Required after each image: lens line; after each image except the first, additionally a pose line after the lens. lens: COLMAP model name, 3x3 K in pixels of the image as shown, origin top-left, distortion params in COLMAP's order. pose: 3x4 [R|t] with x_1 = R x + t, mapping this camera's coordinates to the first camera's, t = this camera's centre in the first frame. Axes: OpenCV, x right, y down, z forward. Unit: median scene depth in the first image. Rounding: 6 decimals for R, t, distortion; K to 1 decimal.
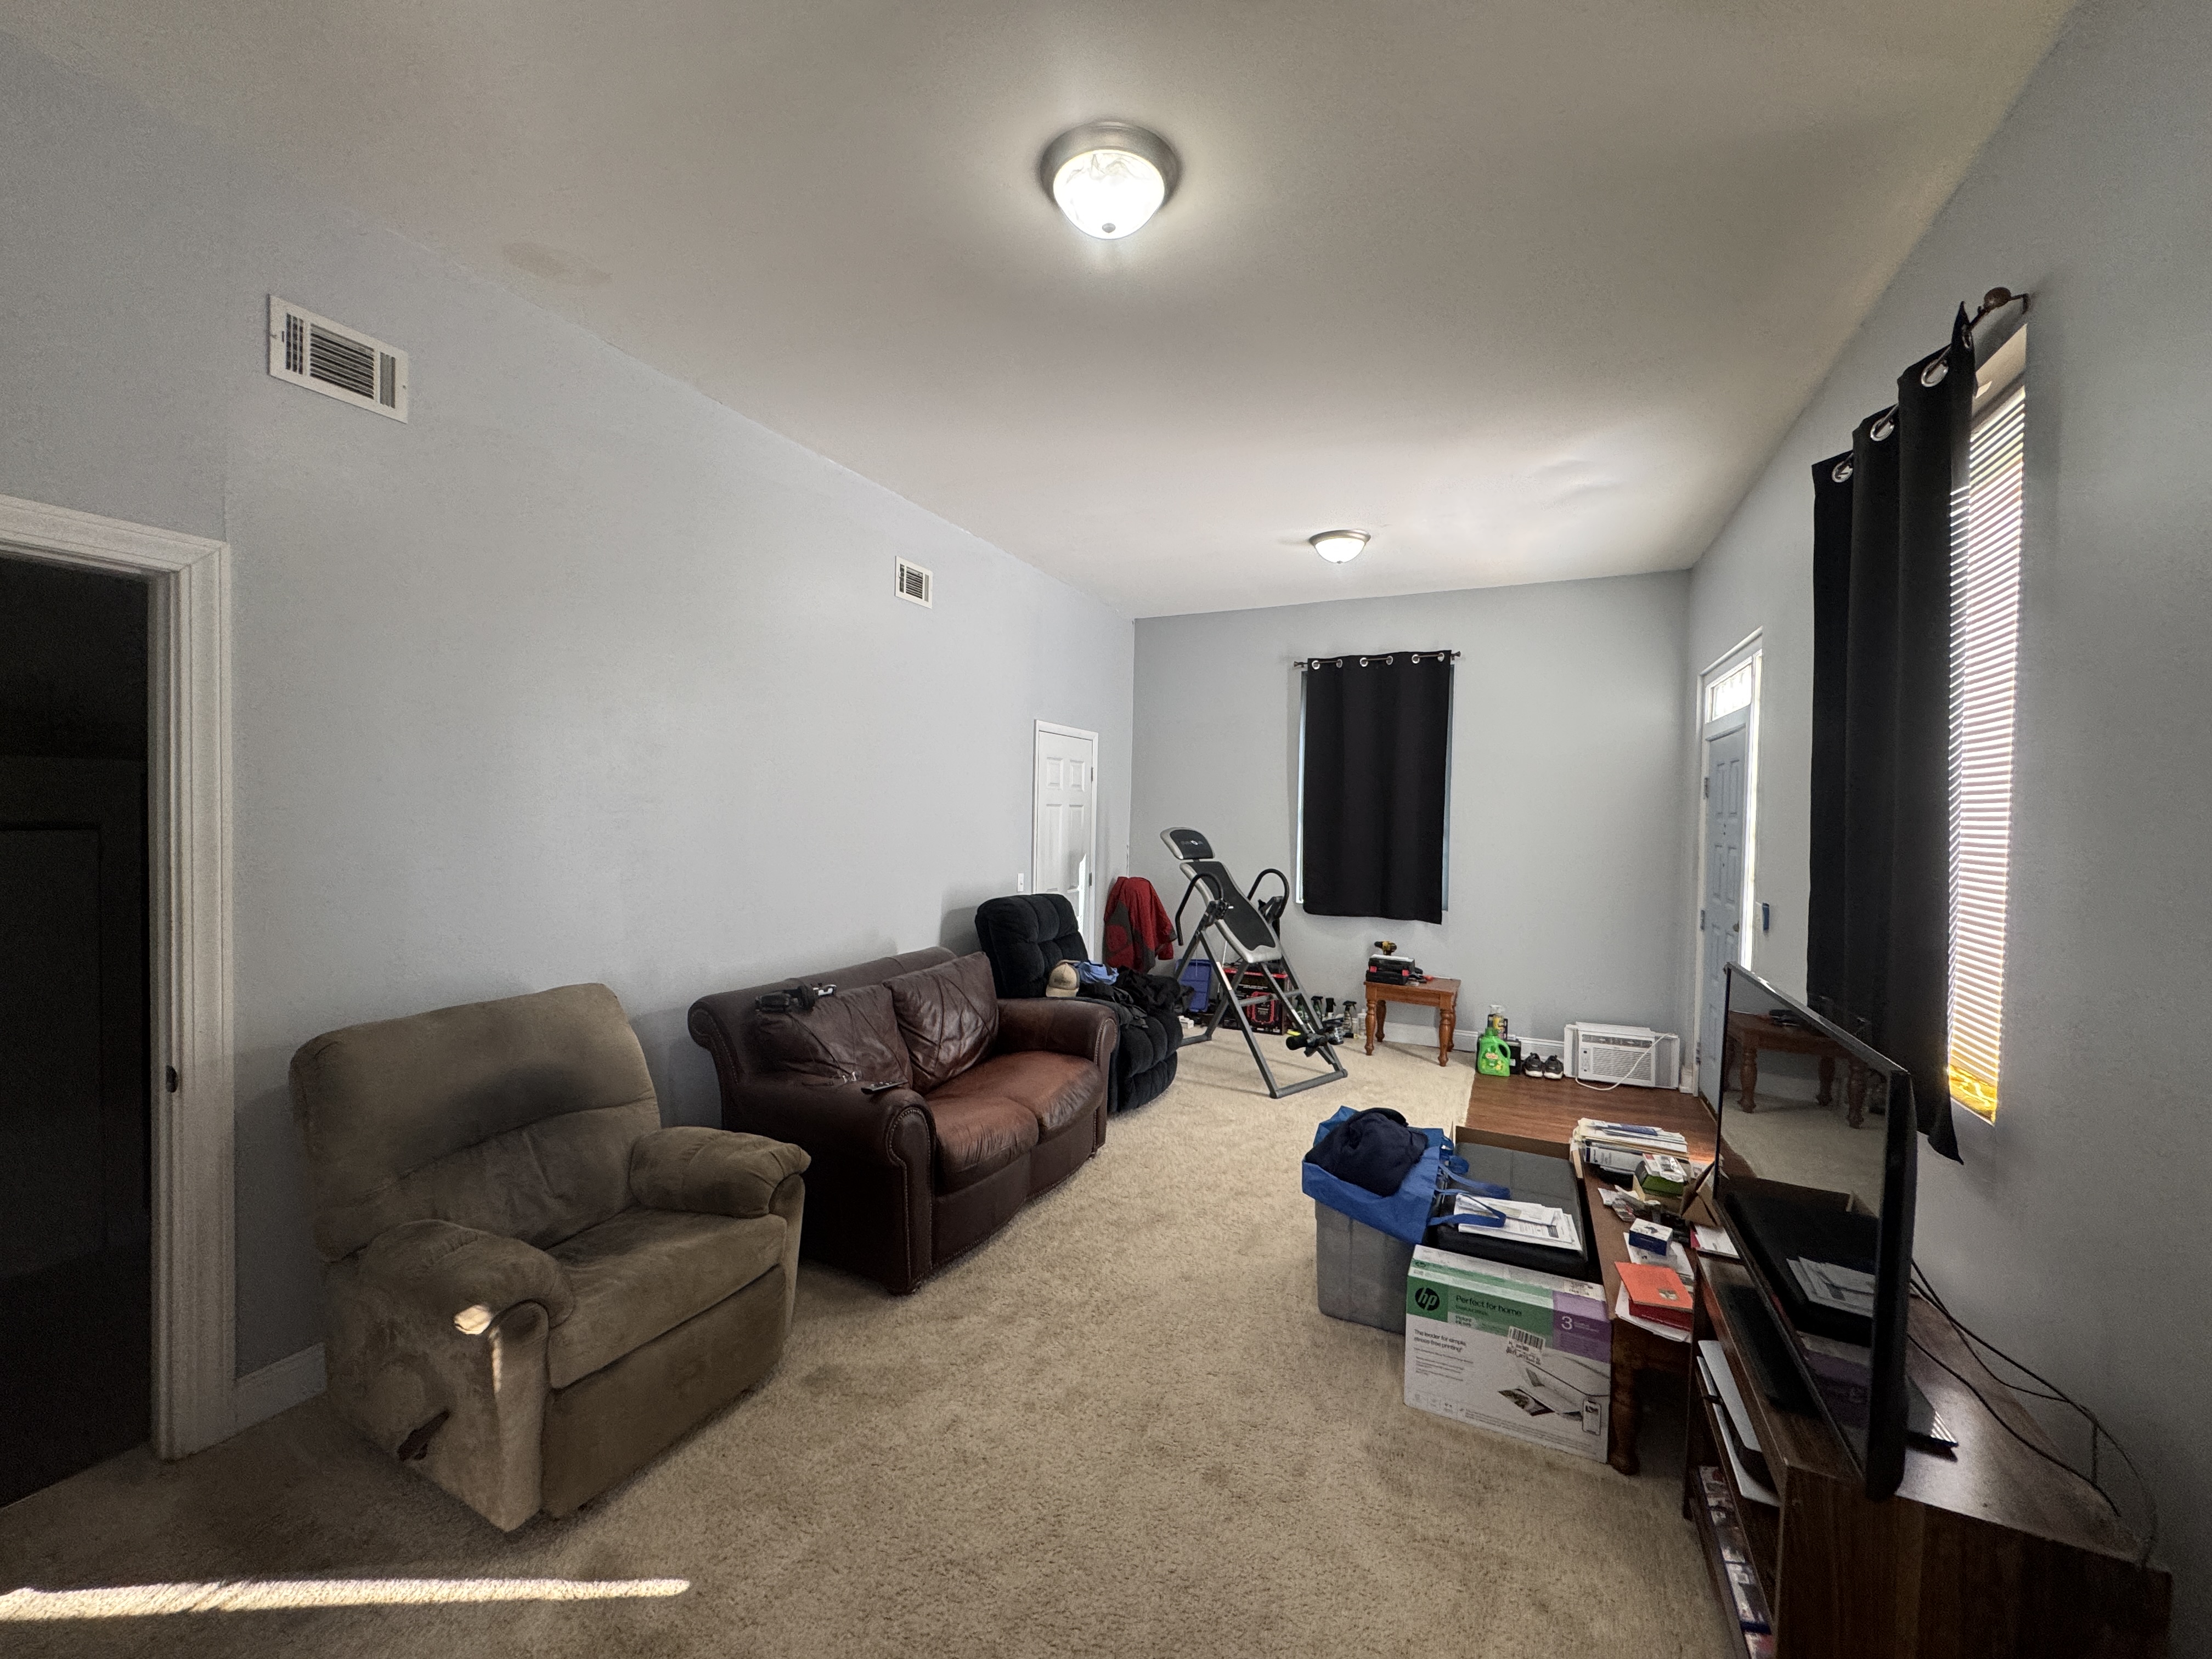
lens RADIAL K [[880.7, 0, 1106.0], [0, 880.7, 829.5], [0, 0, 1]] dist [-0.003471, 0.000873]
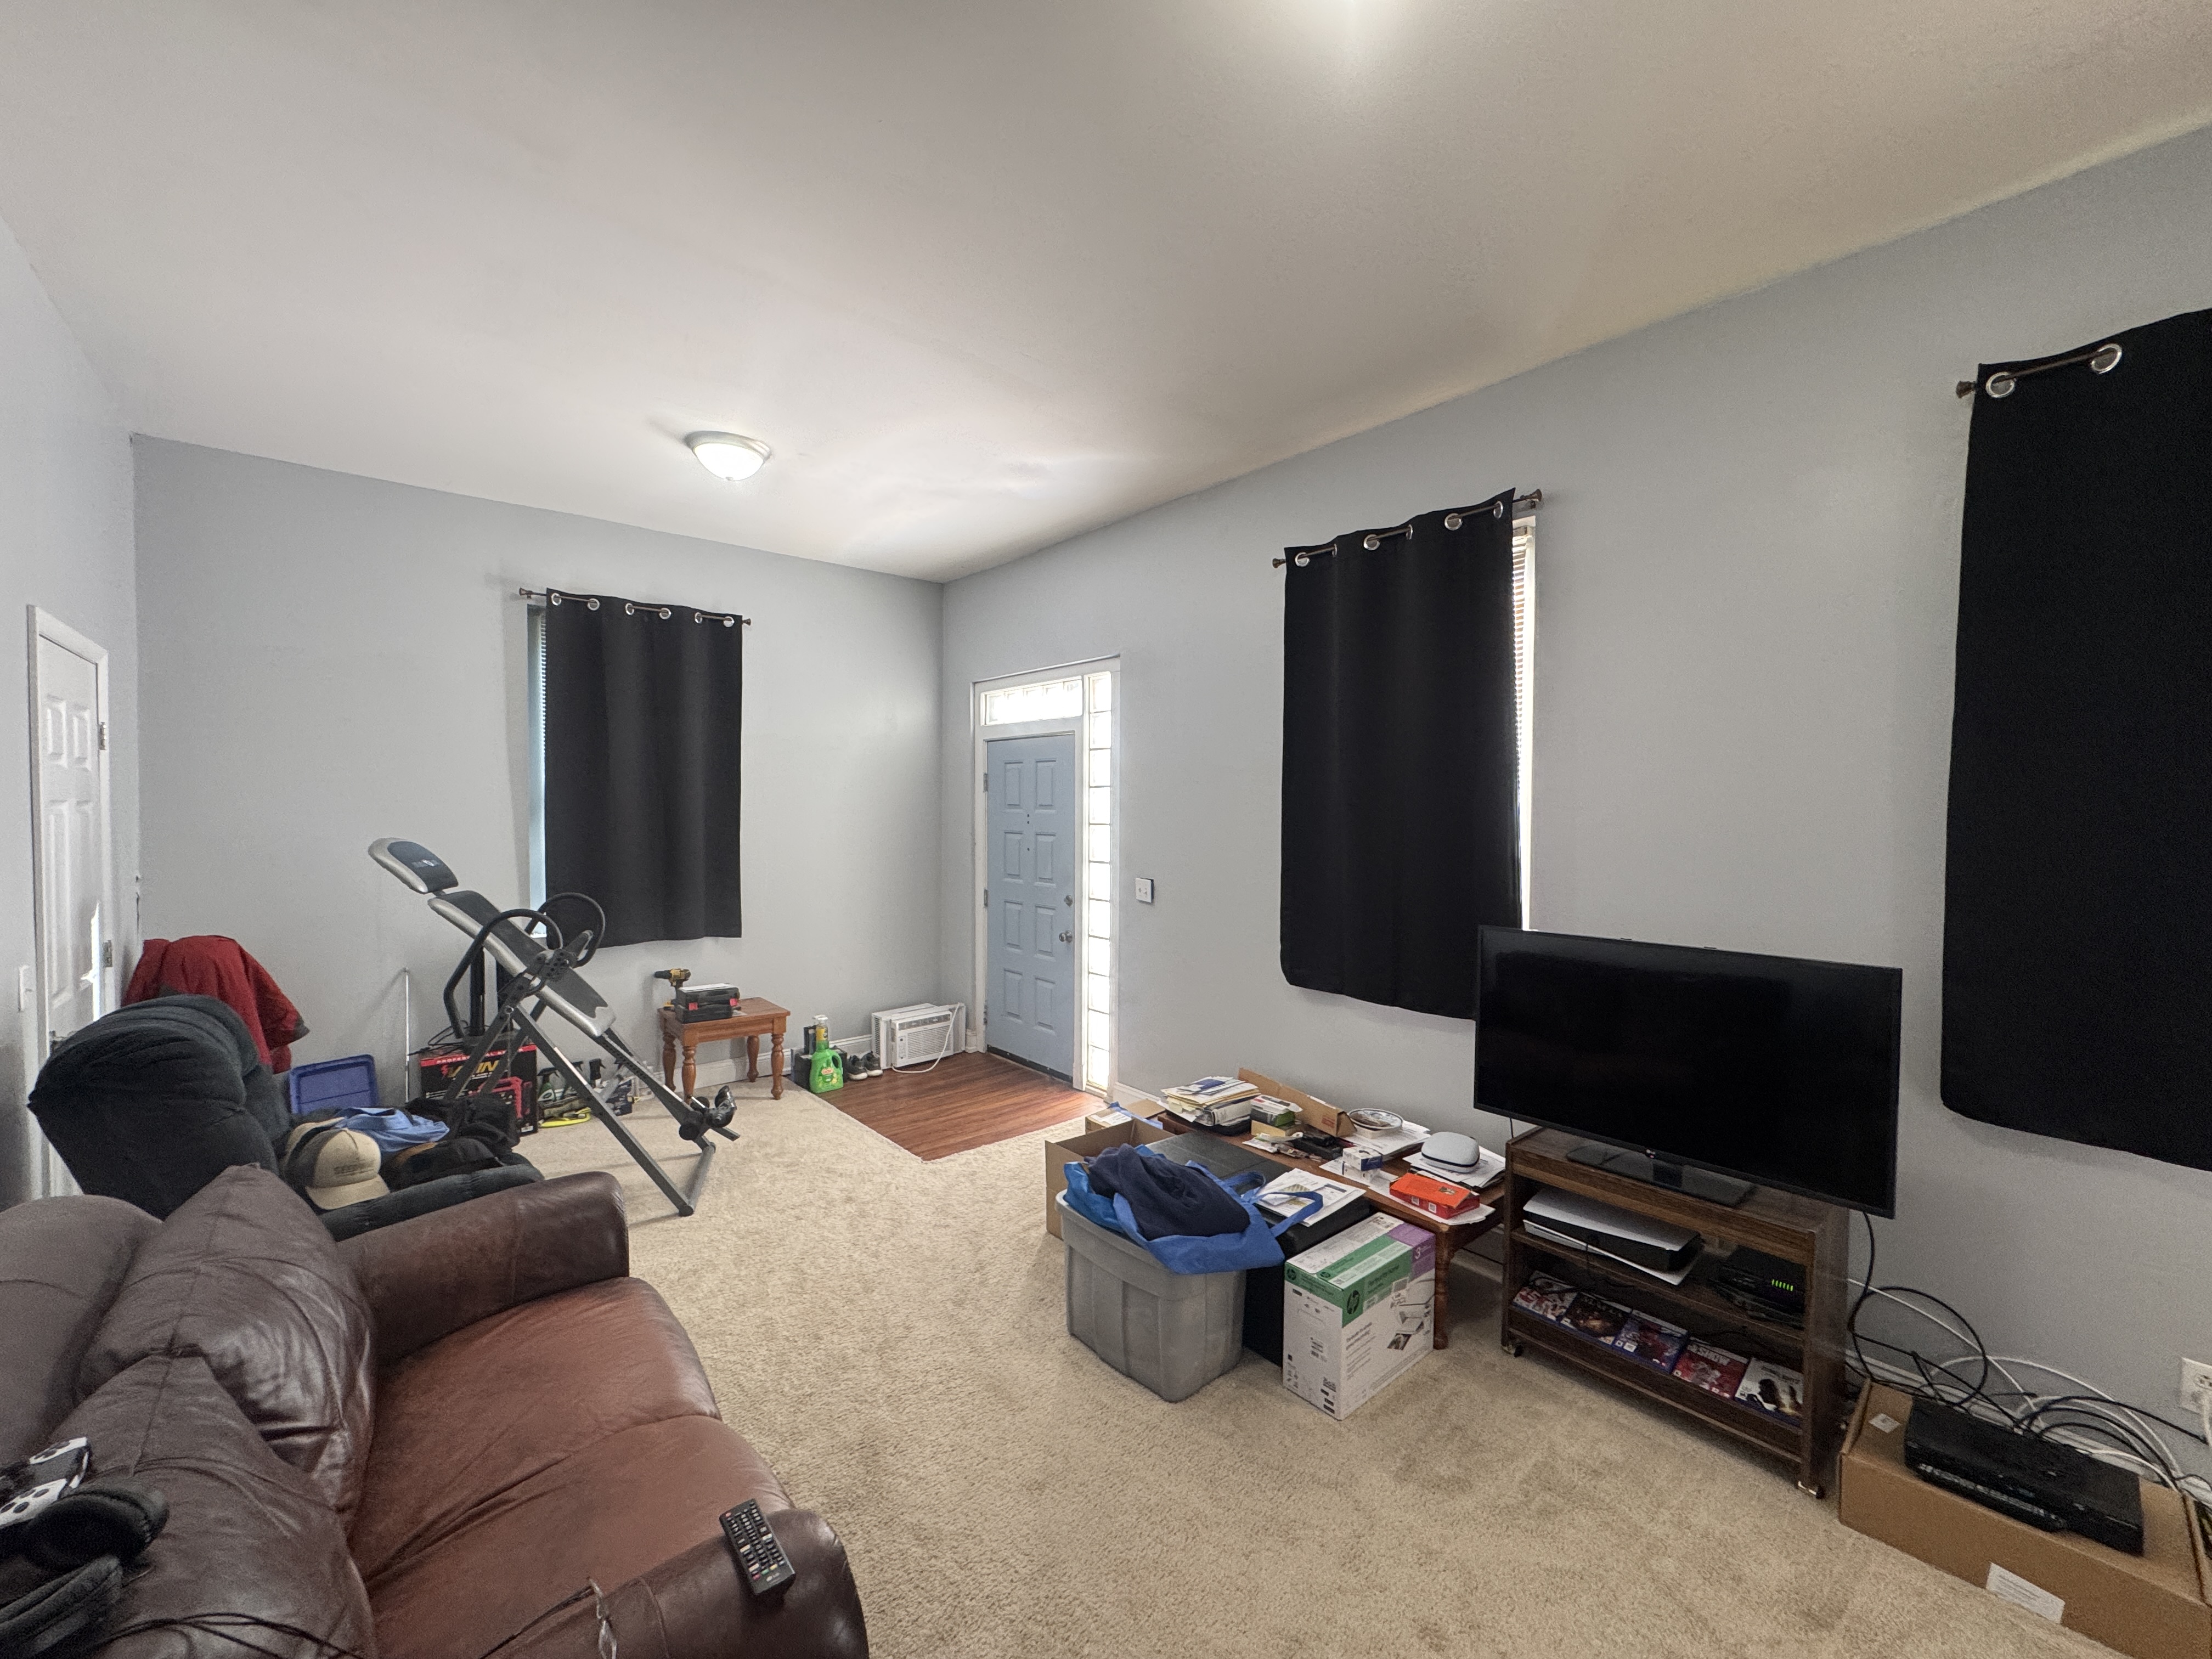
lens RADIAL K [[880.7, 0, 1106.0], [0, 880.7, 829.5], [0, 0, 1]] dist [-0.003471, 0.000873]
pose [[0.406031, -0.038707, 0.913039, -0.278808], [0.021248, 0.999232, 0.032912, -0.018950], [-0.913612, 0.006037, 0.406541, 0.366004]]
